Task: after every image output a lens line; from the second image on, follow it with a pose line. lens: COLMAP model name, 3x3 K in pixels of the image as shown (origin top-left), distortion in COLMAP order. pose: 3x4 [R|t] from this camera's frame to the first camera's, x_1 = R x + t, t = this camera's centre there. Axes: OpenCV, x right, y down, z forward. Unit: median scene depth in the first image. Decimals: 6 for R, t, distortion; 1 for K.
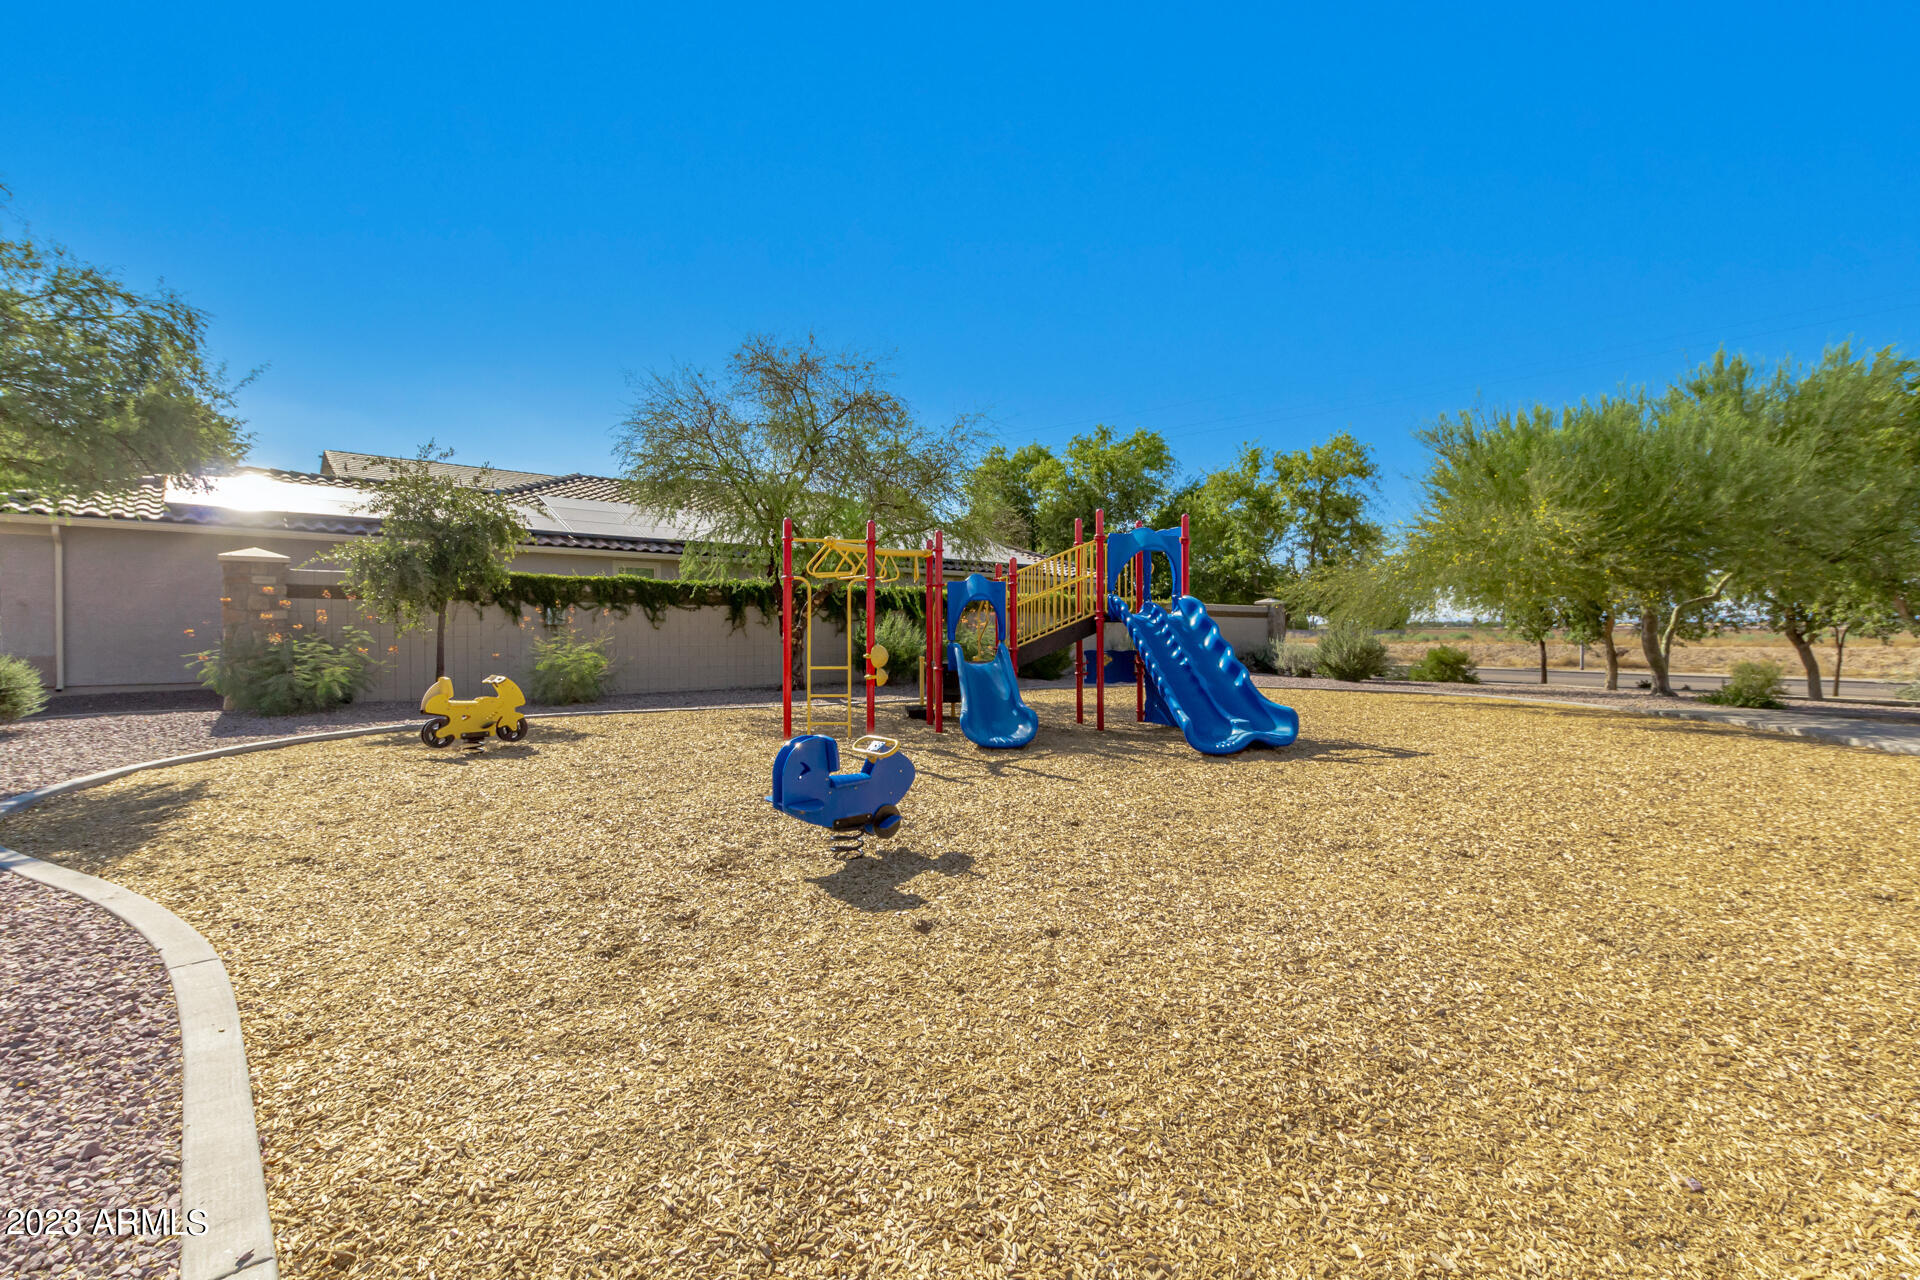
lens RADIAL K [[876.2, 0, 950.6], [0, 876.2, 627.7], [0, 0, 1]] dist [0.002373, -0.000035]
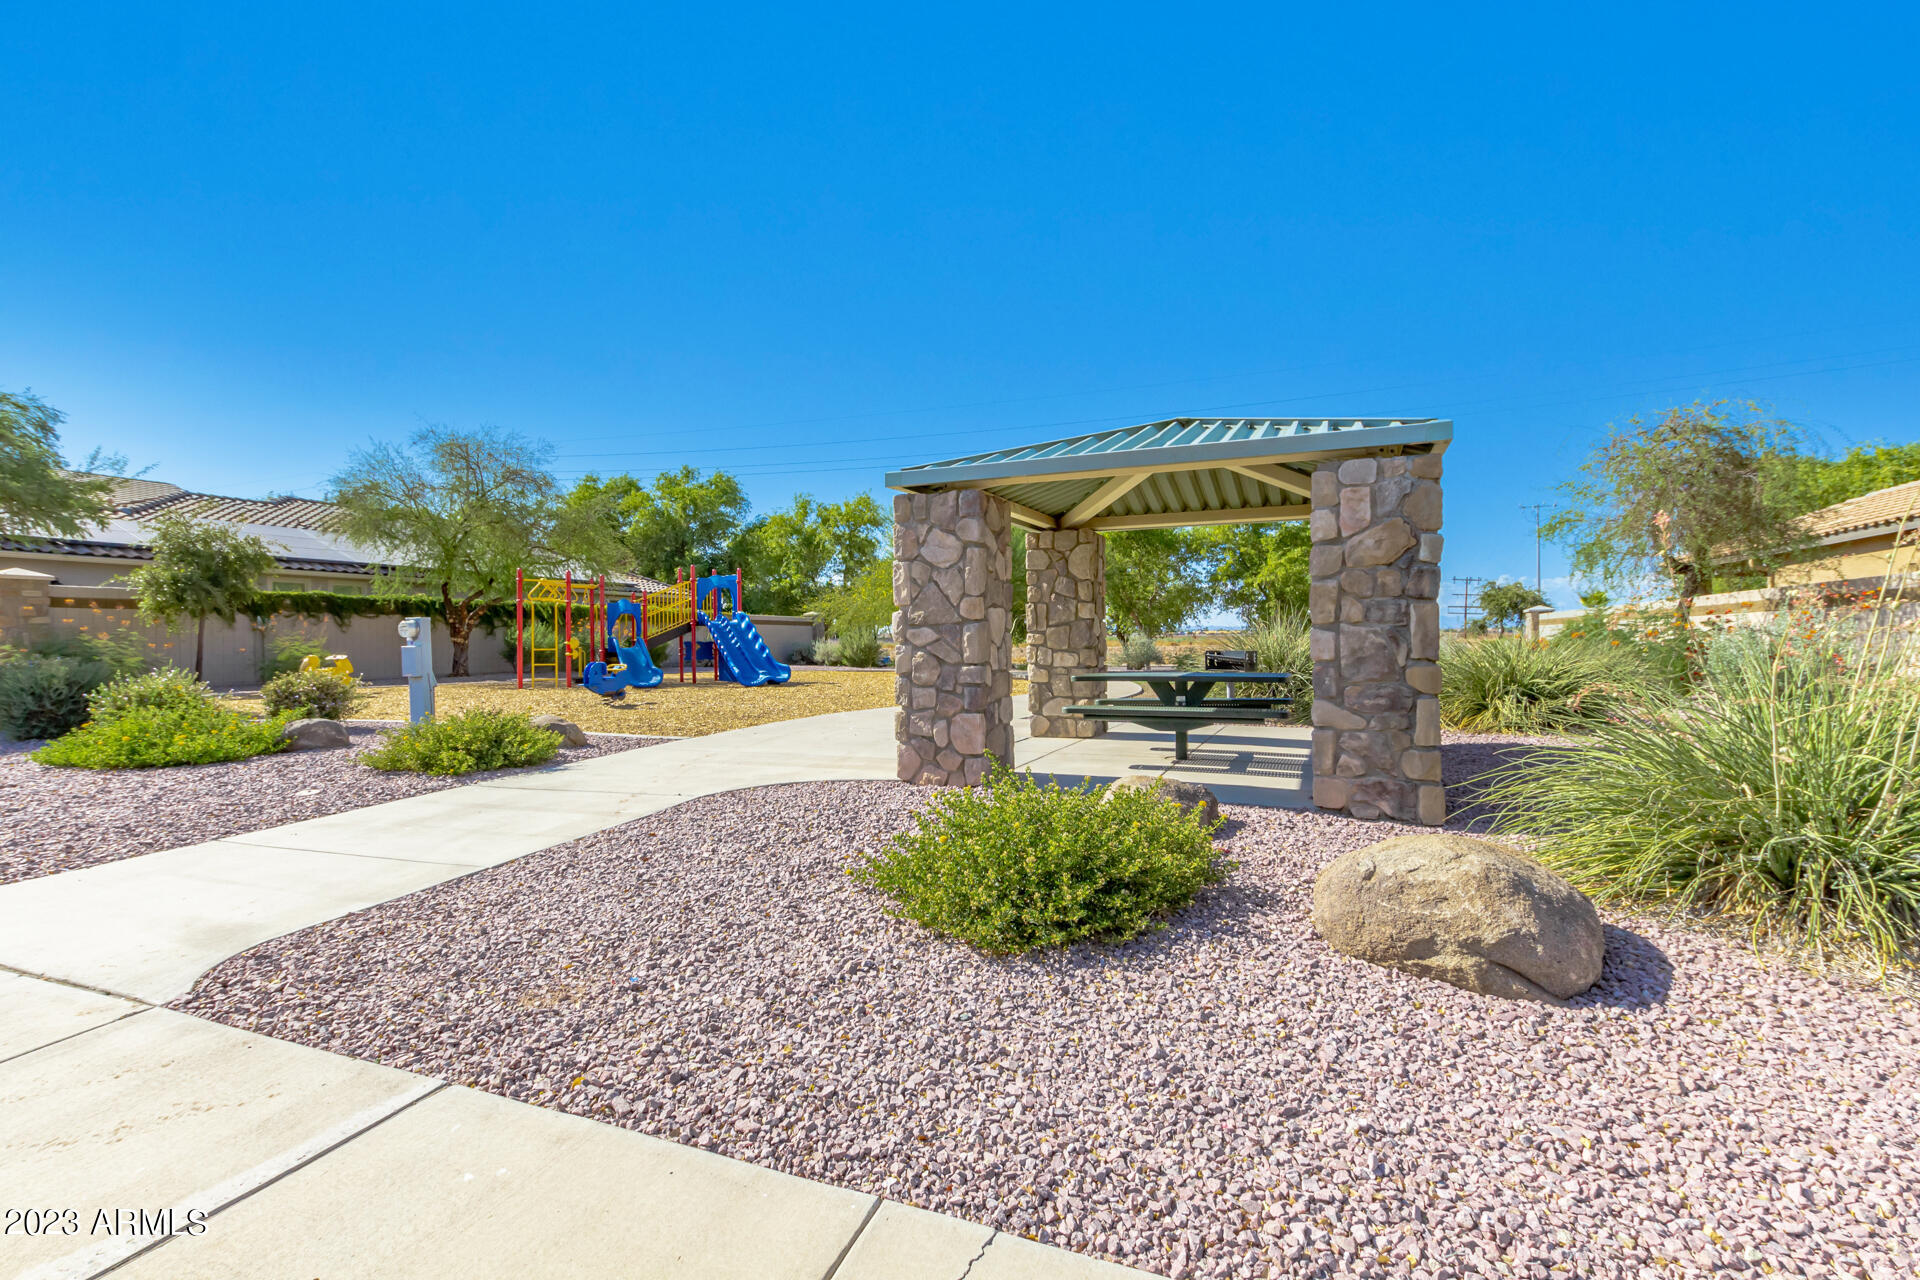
lens RADIAL K [[876.2, 0, 948.9], [0, 876.2, 633.5], [0, 0, 1]] dist [0.002373, -0.000035]
pose [[0.892414, -0.003699, 0.451201, -0.073906], [0.006059, 0.999974, -0.003786, 0.008264], [-0.451176, 0.006113, 0.892414, -0.359093]]
